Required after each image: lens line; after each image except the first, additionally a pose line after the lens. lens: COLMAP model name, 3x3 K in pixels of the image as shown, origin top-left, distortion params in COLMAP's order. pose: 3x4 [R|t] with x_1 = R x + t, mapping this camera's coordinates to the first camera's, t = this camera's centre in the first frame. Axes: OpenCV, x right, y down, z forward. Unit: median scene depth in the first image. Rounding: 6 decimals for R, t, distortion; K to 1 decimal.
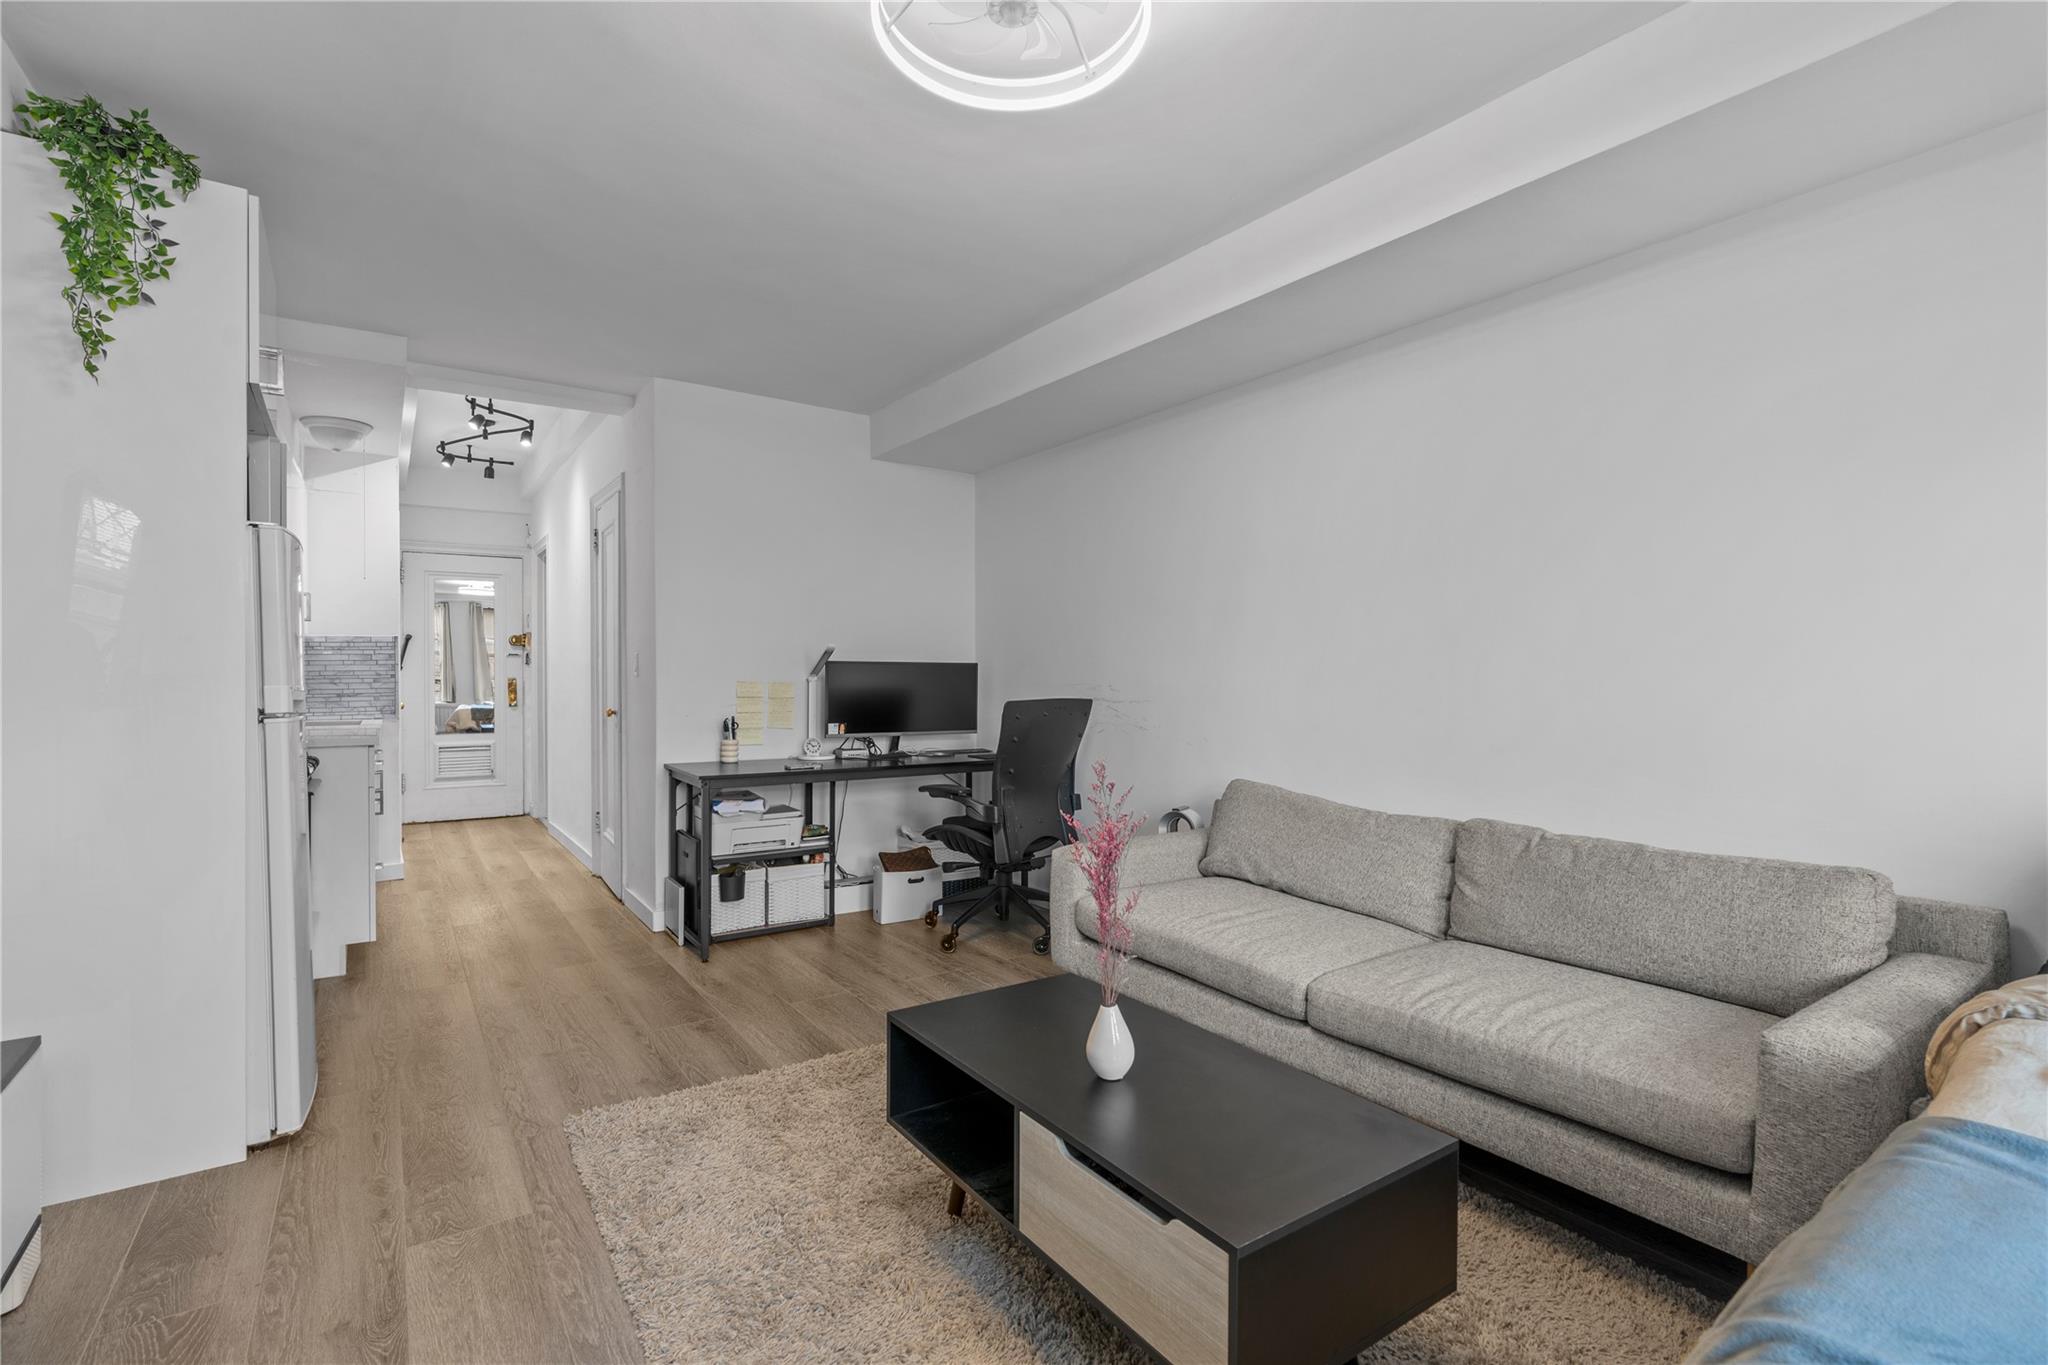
lens RADIAL K [[935.8, 0, 1020.1], [0, 935.8, 685.0], [0, 0, 1]] dist [-0.011232, 0.005449]
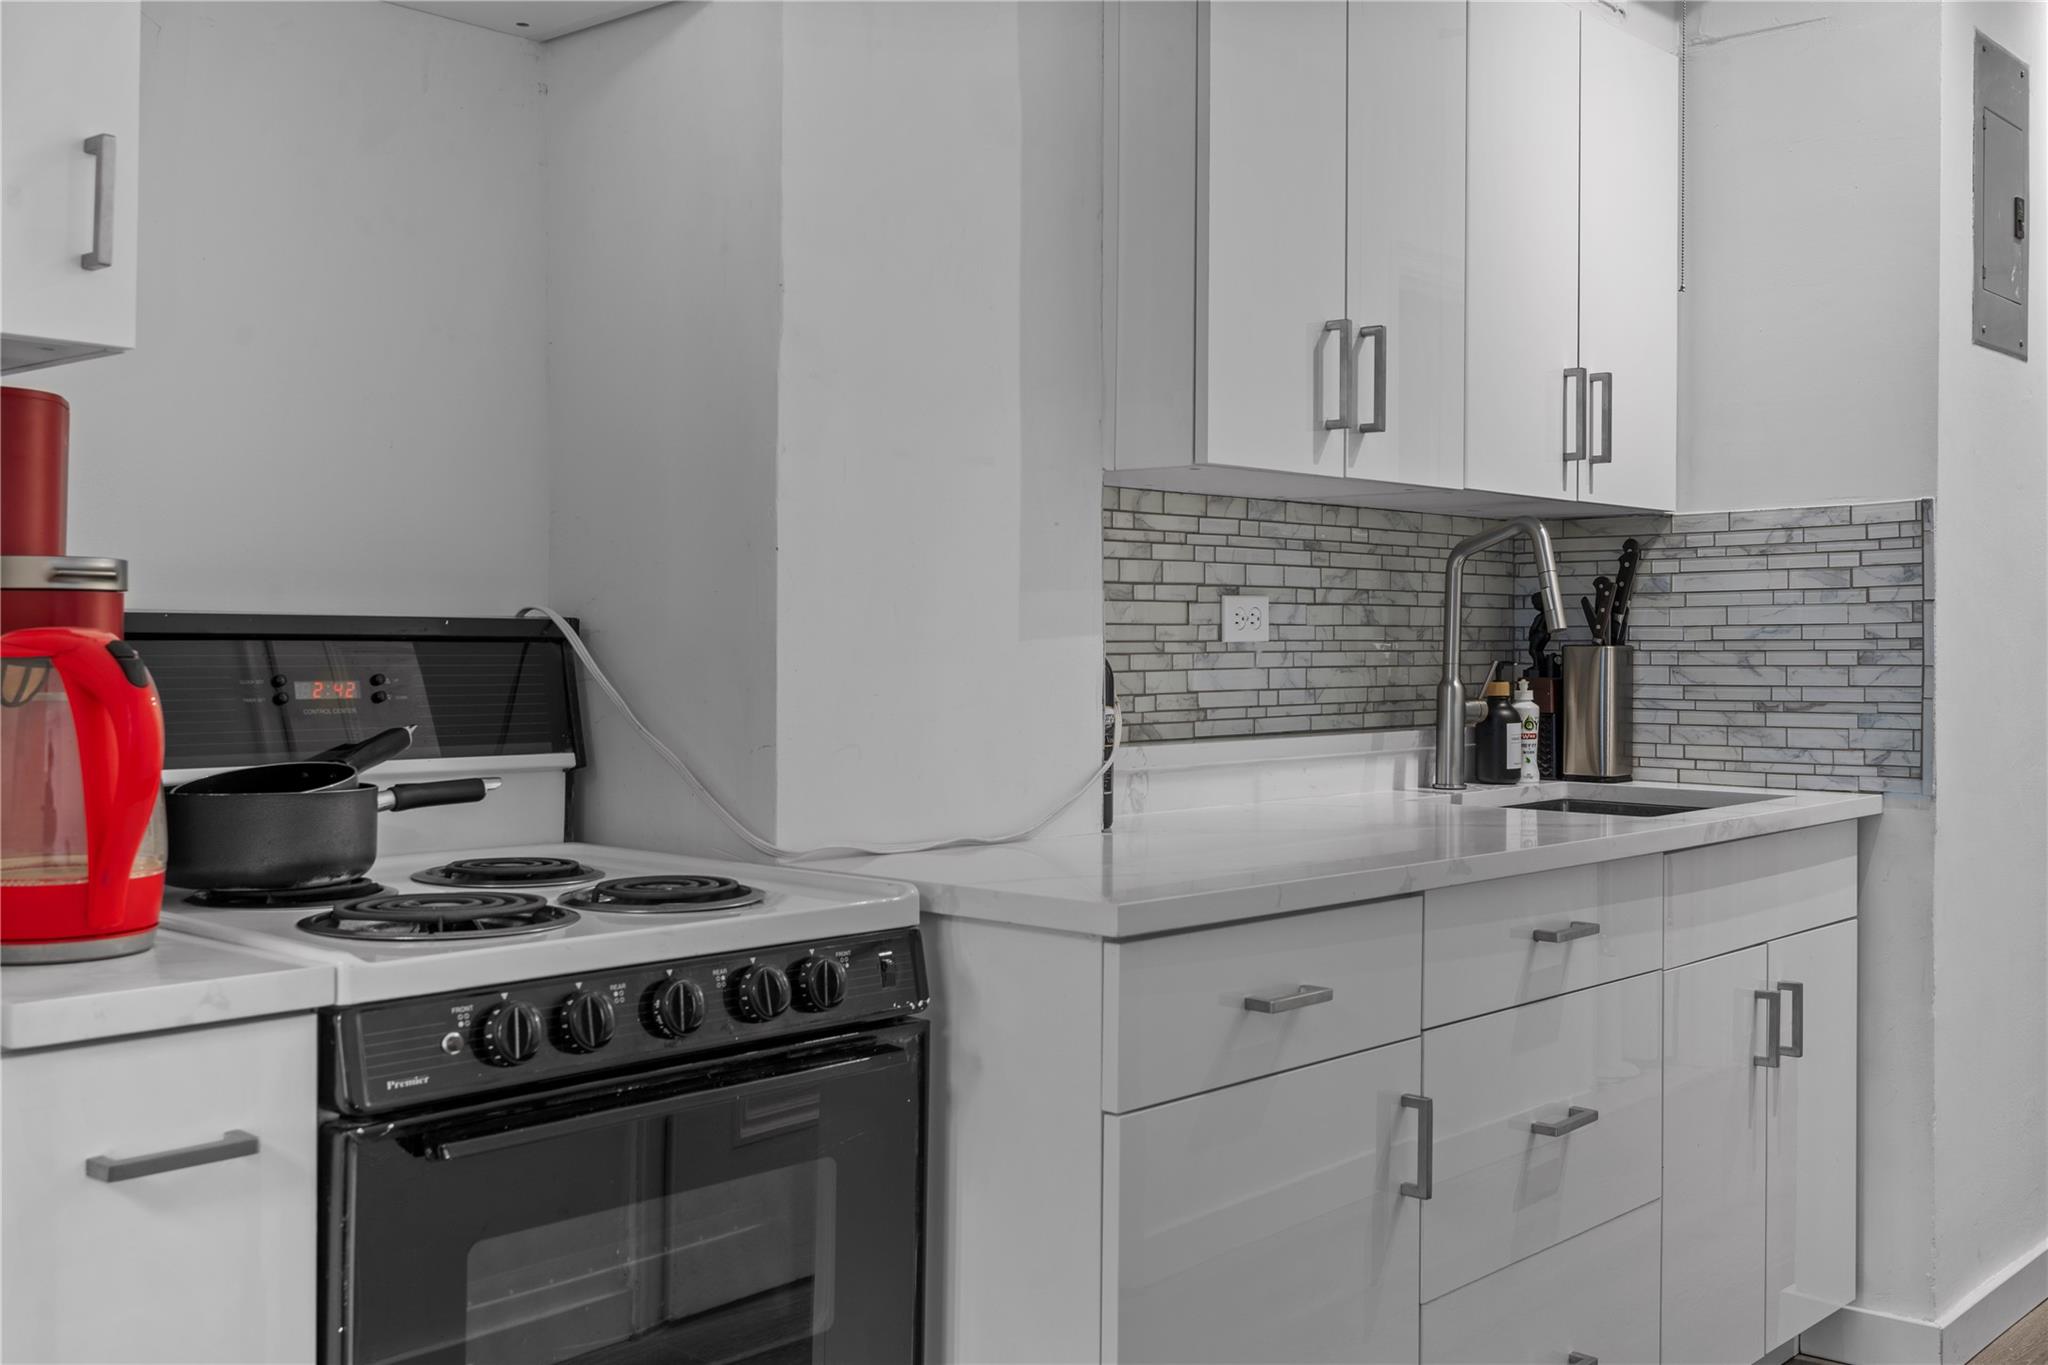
lens RADIAL K [[2069.2, 0, 1024.2], [0, 2069.2, 673.5], [0, 0, 1]] dist [0.022860, -0.015723]
pose [[0.235112, 0.015692, -0.971842, -0.189010], [-0.012921, 0.999832, 0.013018, -0.007795], [0.971882, 0.009496, 0.235275, 0.863196]]
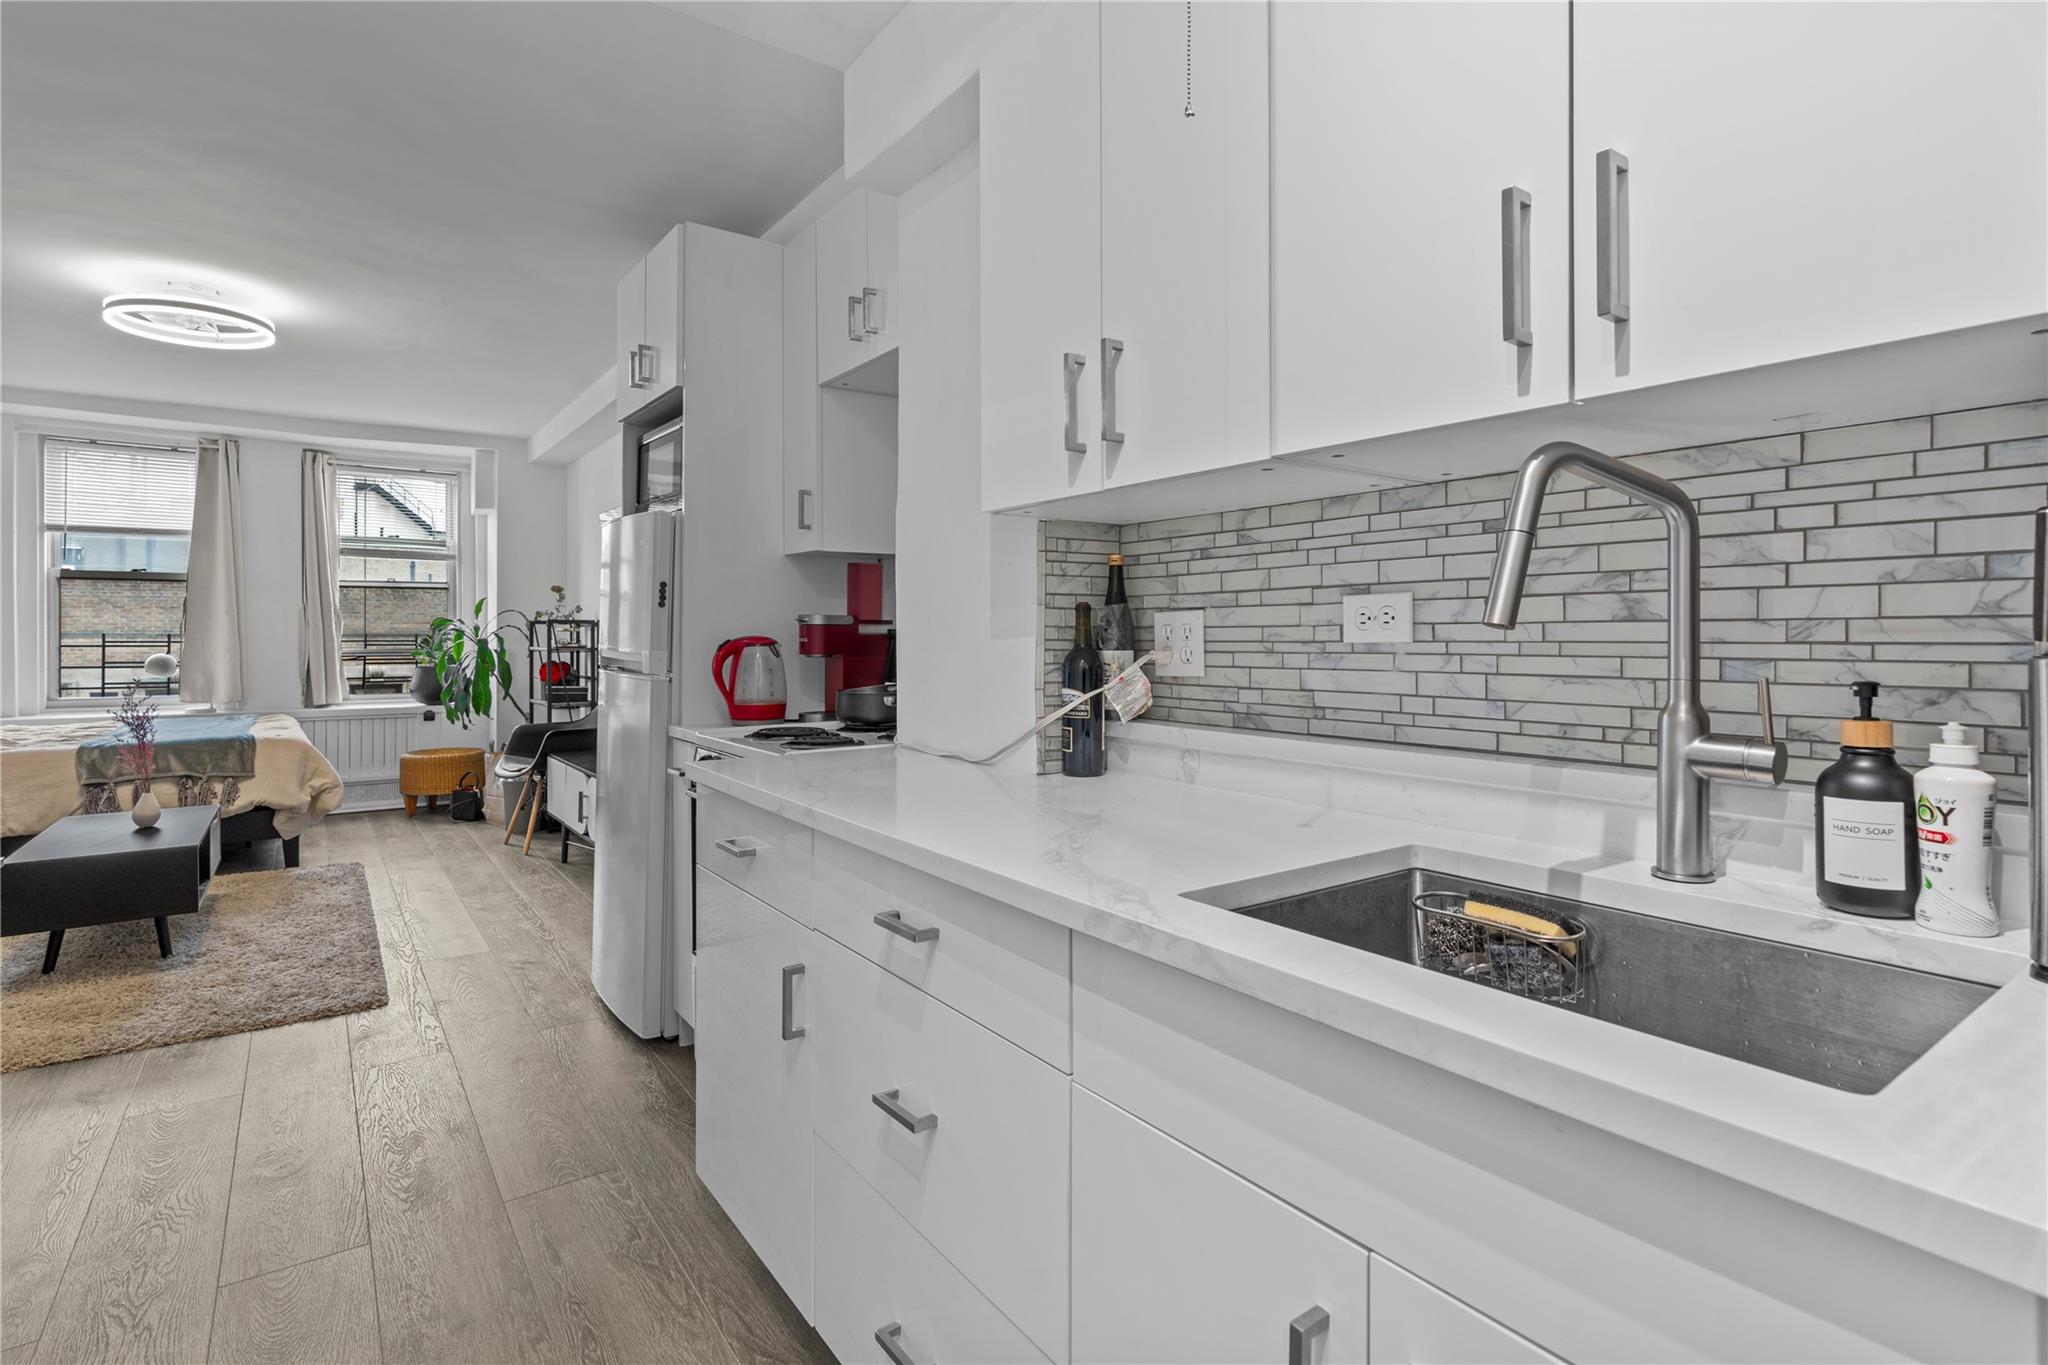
lens RADIAL K [[980.2, 0, 997.6], [0, 980.2, 631.8], [0, 0, 1]] dist [-0.002518, 0.000211]
pose [[-0.999946, 0.000538, -0.010390, -0.873881], [0.000460, 0.999972, 0.007502, -0.018546], [0.010393, 0.007496, -0.999918, 1.563496]]
